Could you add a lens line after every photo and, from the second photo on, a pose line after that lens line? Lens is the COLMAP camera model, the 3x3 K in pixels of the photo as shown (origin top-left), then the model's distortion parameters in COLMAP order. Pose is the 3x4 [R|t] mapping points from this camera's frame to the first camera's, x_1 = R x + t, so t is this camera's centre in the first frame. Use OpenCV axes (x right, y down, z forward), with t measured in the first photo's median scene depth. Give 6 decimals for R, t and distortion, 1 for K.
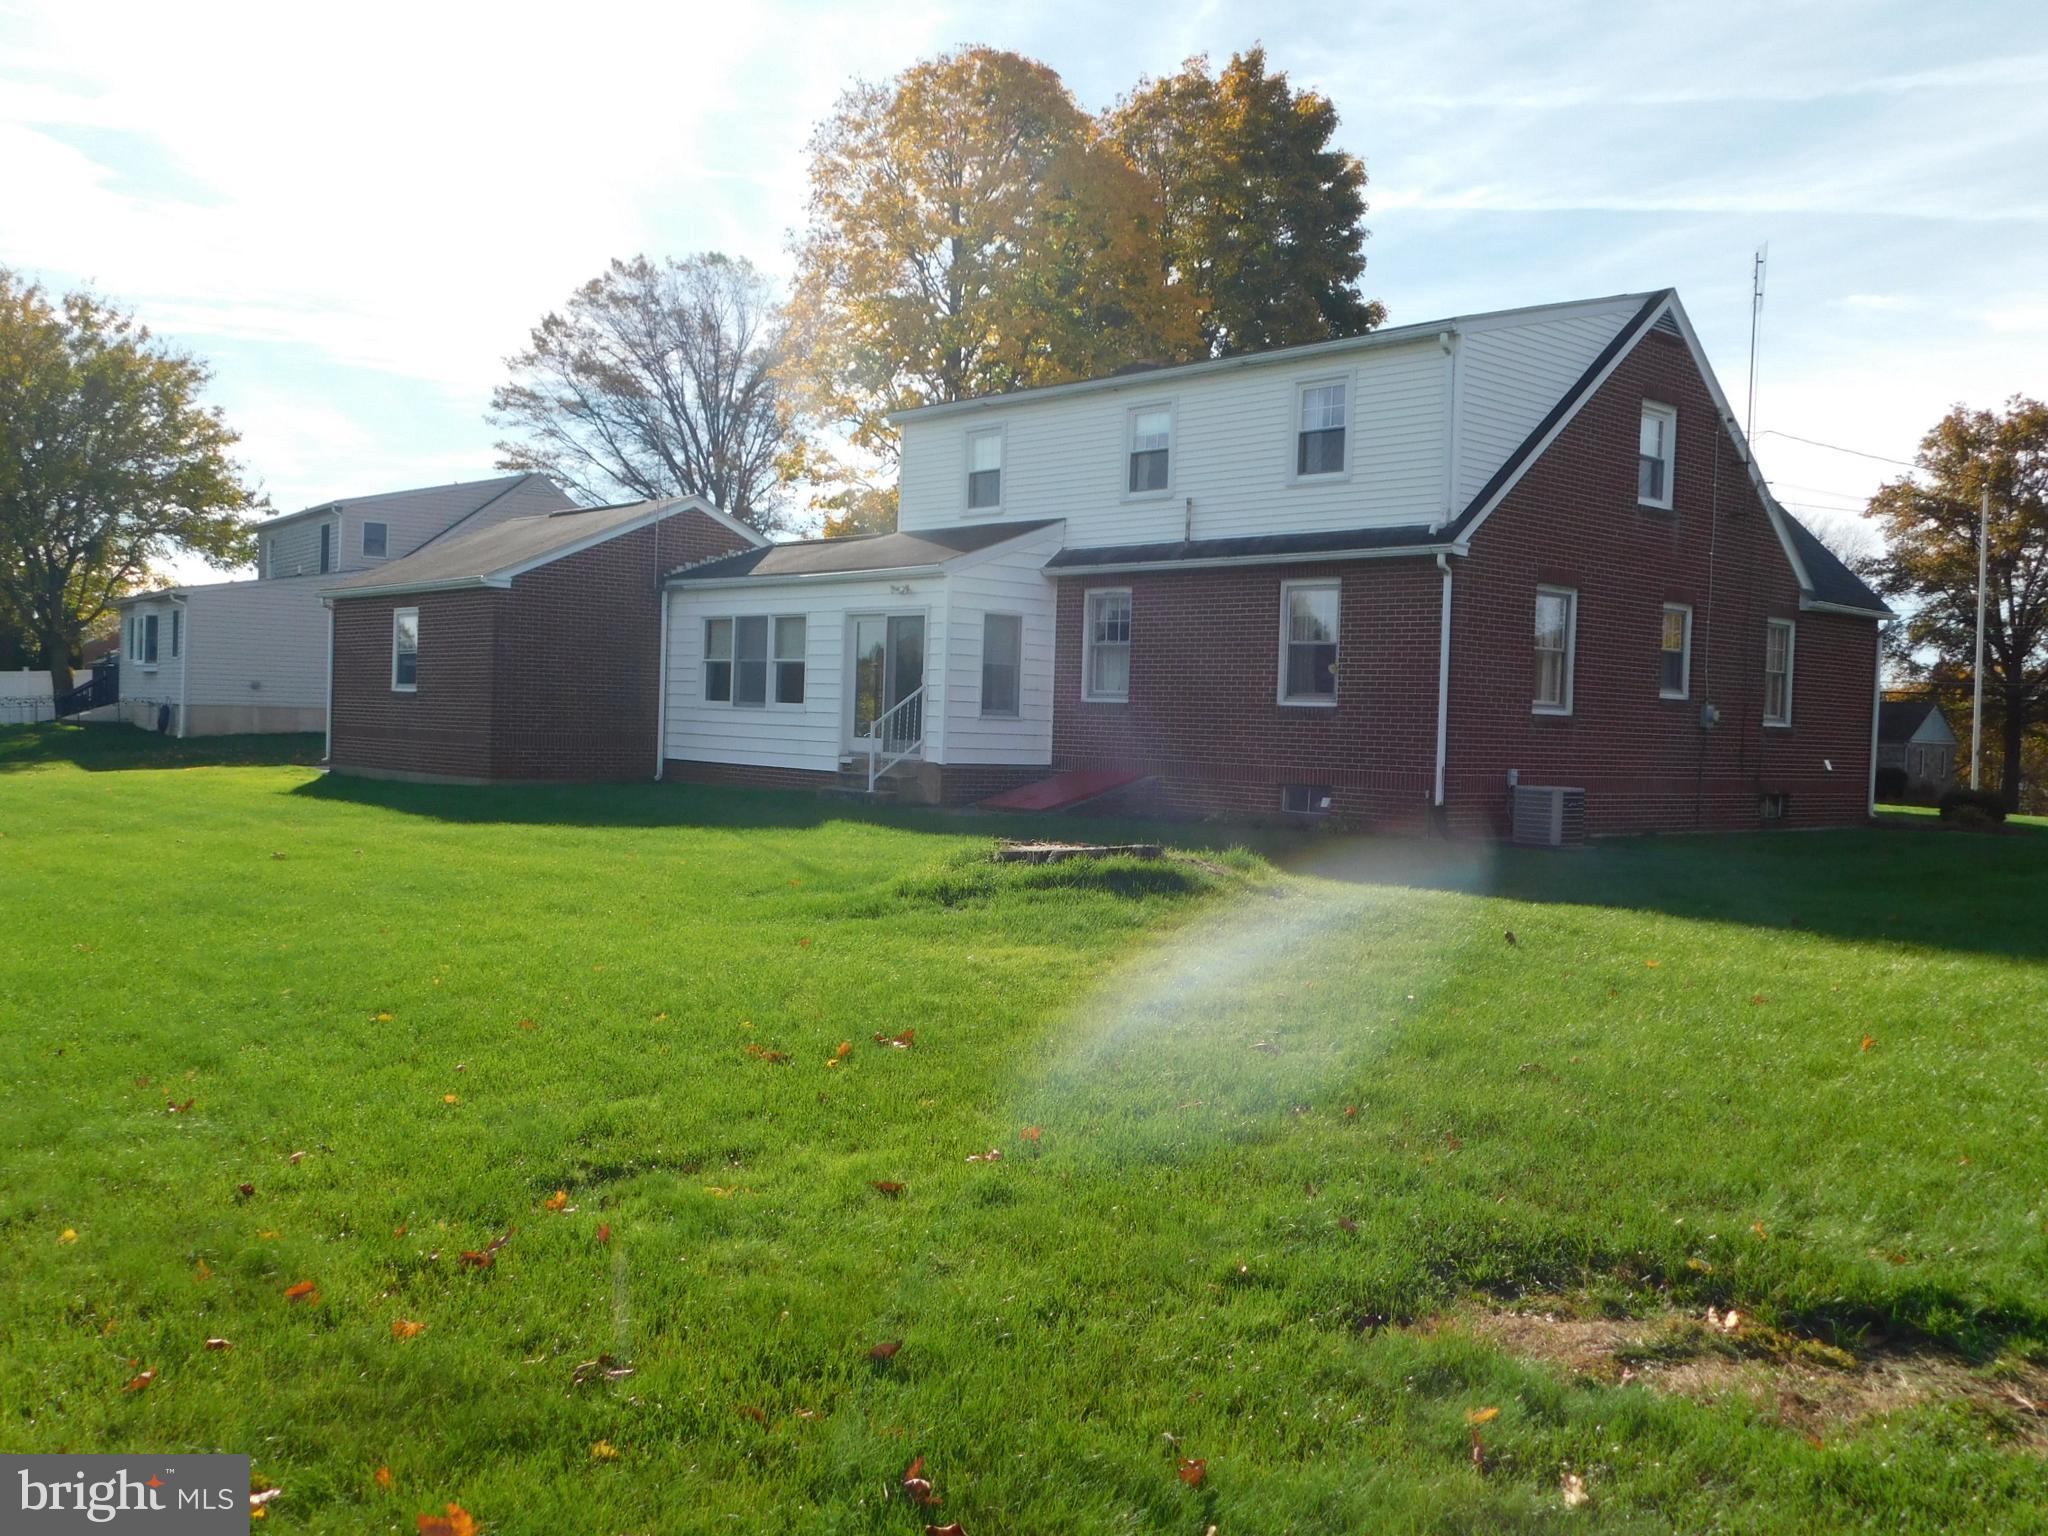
lens RADIAL K [[1808.5, 0, 1015.8], [0, 1808.5, 770.6], [0, 0, 1]] dist [0.010446, -0.027100]
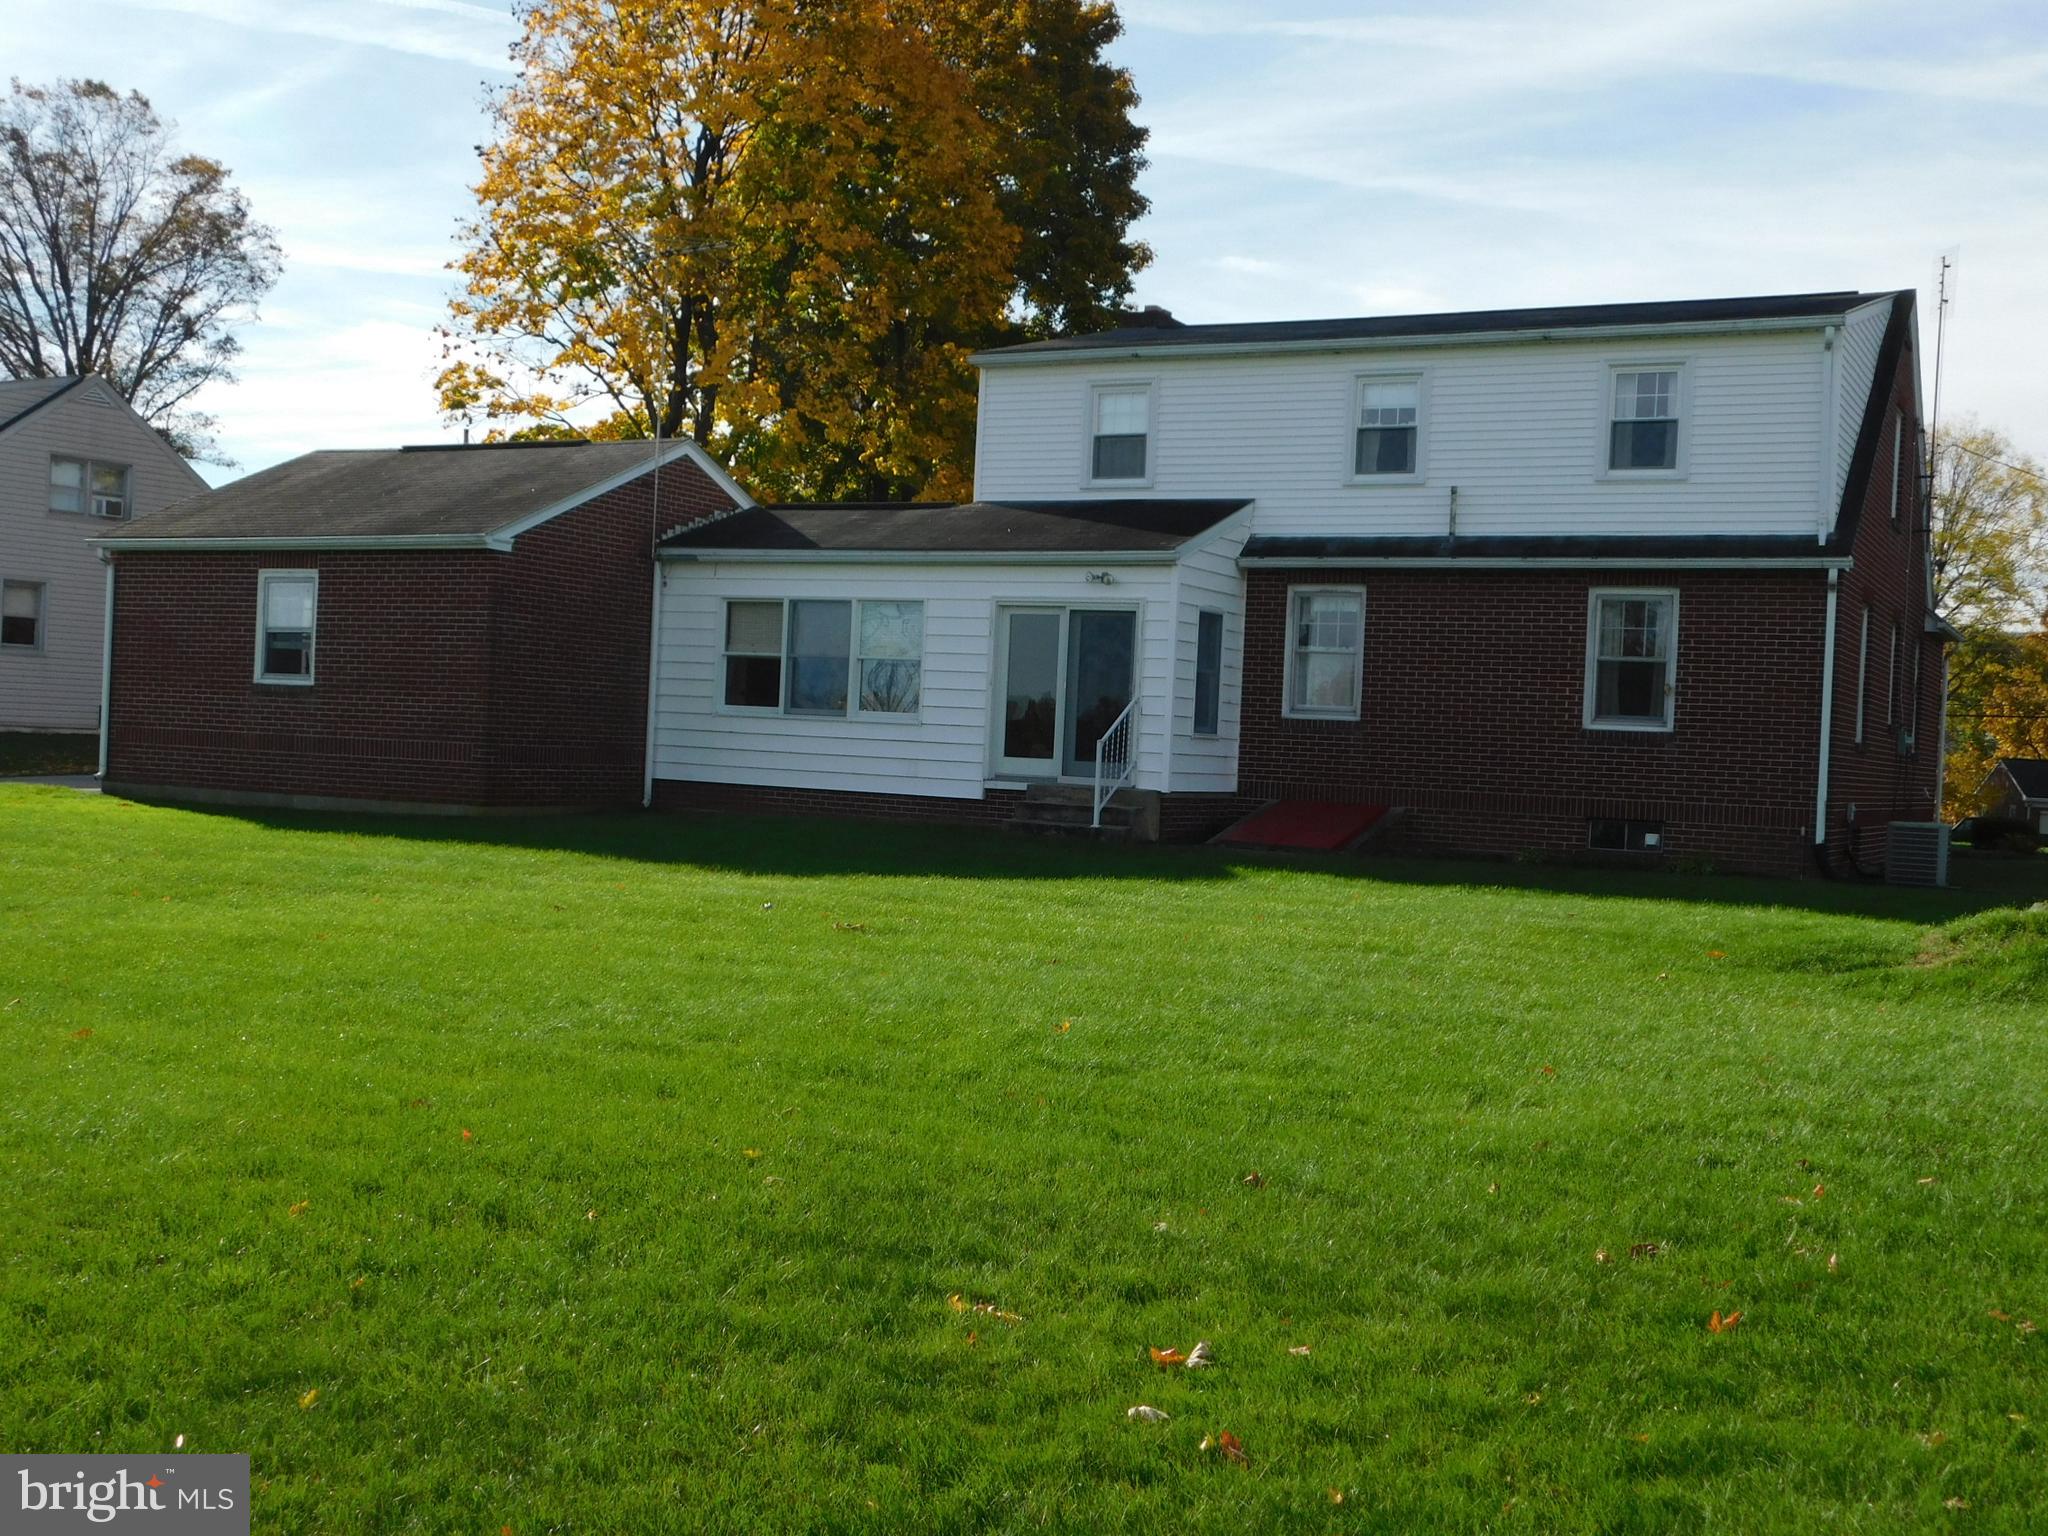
lens RADIAL K [[2182.5, 0, 1023.3], [0, 2182.5, 767.2], [0, 0, 1]] dist [0.016623, 0.000000]
pose [[0.940009, 0.007196, 0.341074, -0.399726], [-0.006288, 0.999973, -0.003767, -0.009747], [-0.341092, 0.001397, 0.940029, 0.078025]]
